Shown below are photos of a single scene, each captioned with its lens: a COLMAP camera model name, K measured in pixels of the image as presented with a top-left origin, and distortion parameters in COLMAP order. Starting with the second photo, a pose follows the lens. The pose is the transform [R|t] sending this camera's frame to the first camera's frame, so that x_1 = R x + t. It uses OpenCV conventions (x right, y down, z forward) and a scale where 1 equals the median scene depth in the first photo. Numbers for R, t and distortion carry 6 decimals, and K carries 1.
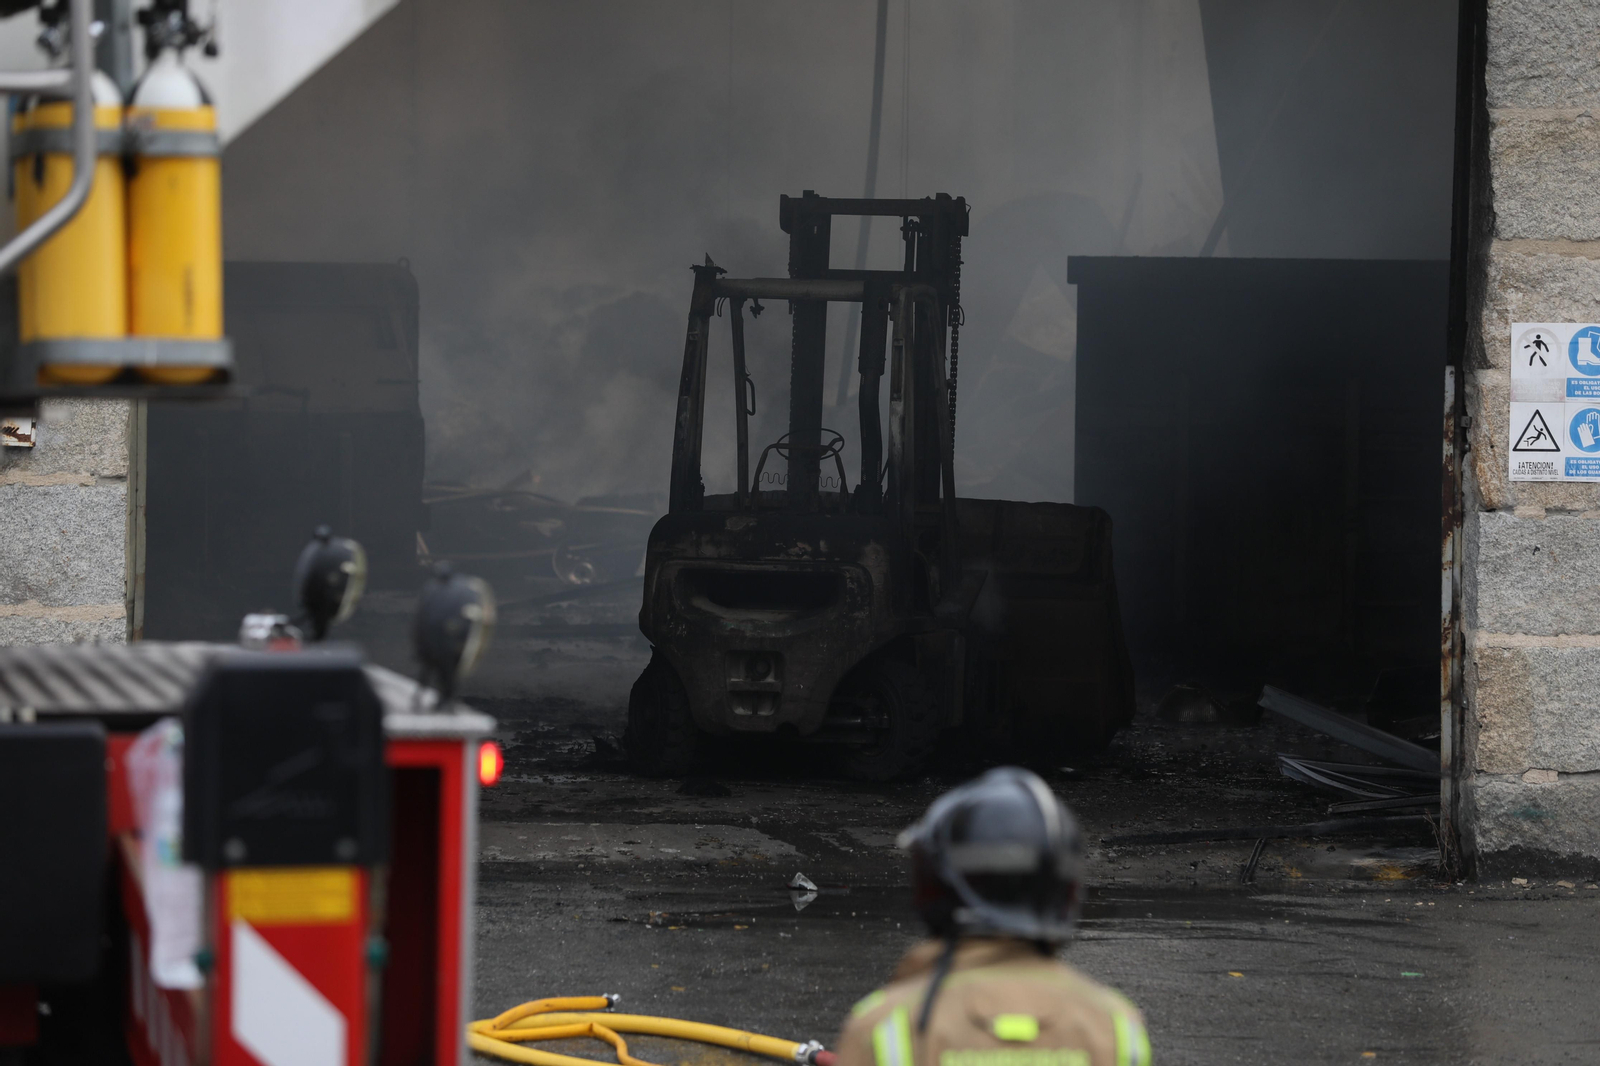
lens RADIAL K [[6560.9, 0, 796.3], [0, 6560.9, 525.3], [0, 0, 1]] dist [0.587938, 0.000000]
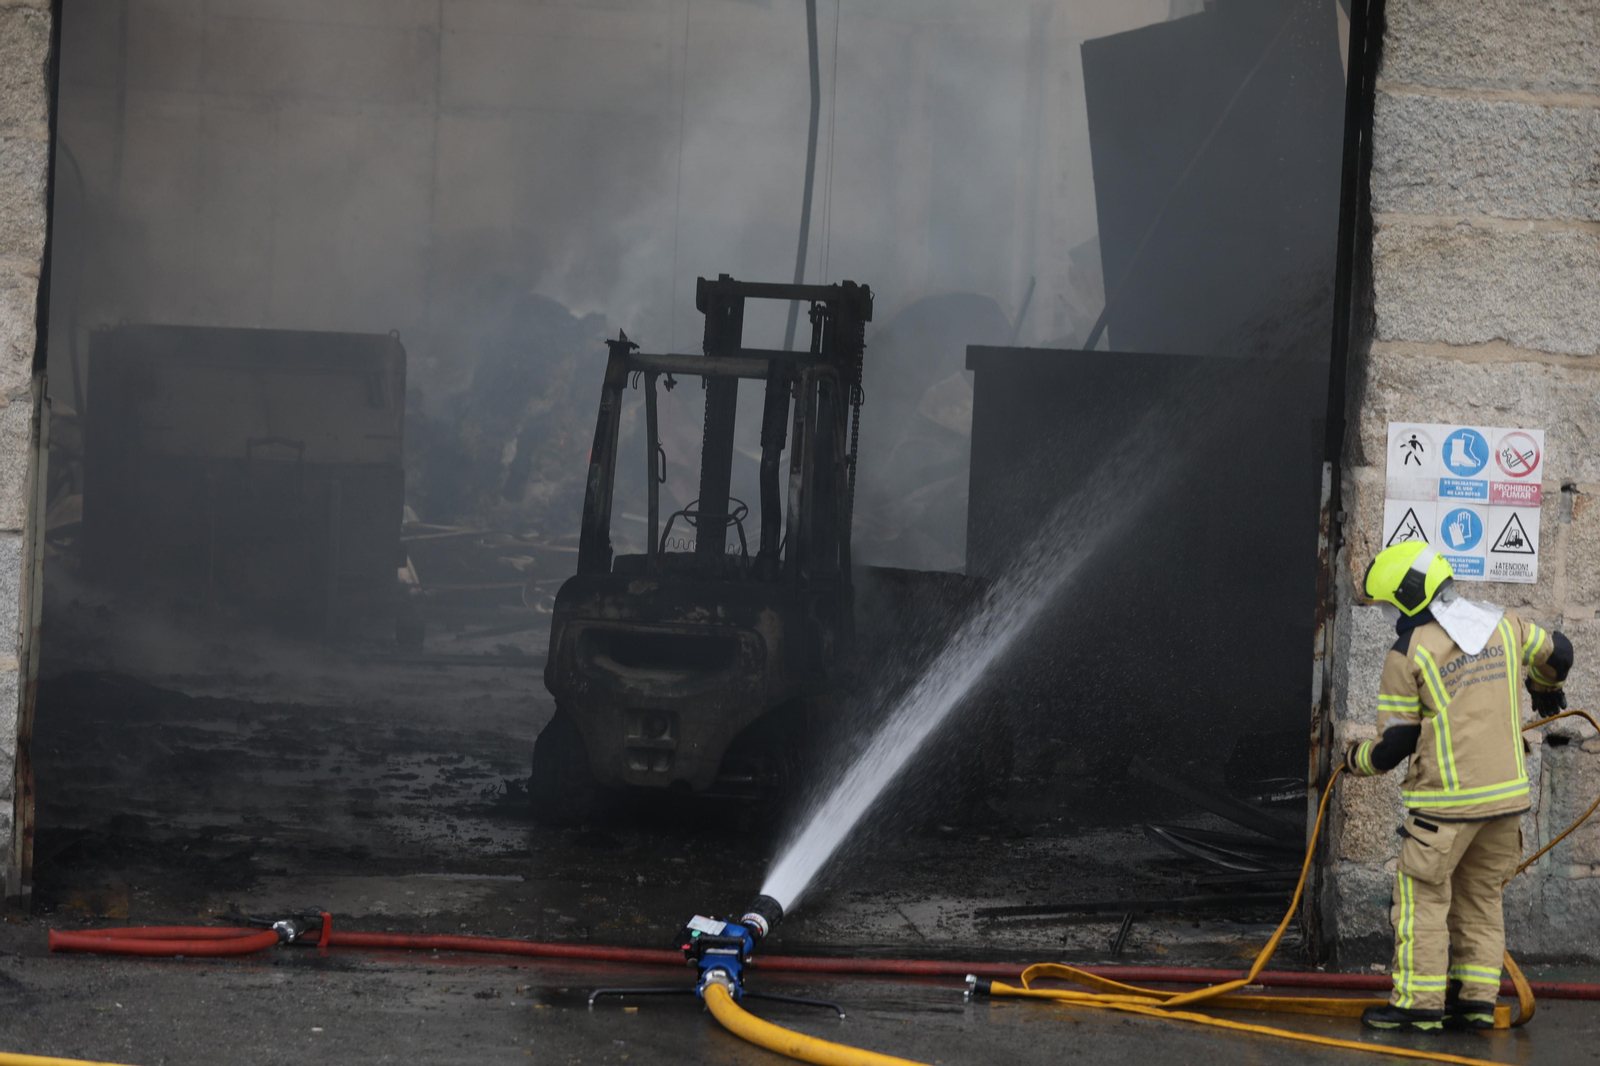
lens RADIAL K [[5036.2, 0, 807.8], [0, 5036.2, 546.0], [0, 0, 1]] dist [-0.264450, 0.000000]
pose [[0.999461, 0.031630, 0.008799, 0.010653], [-0.031623, 0.999499, -0.000959, -0.006989], [-0.008825, 0.000680, 0.999961, 0.197990]]
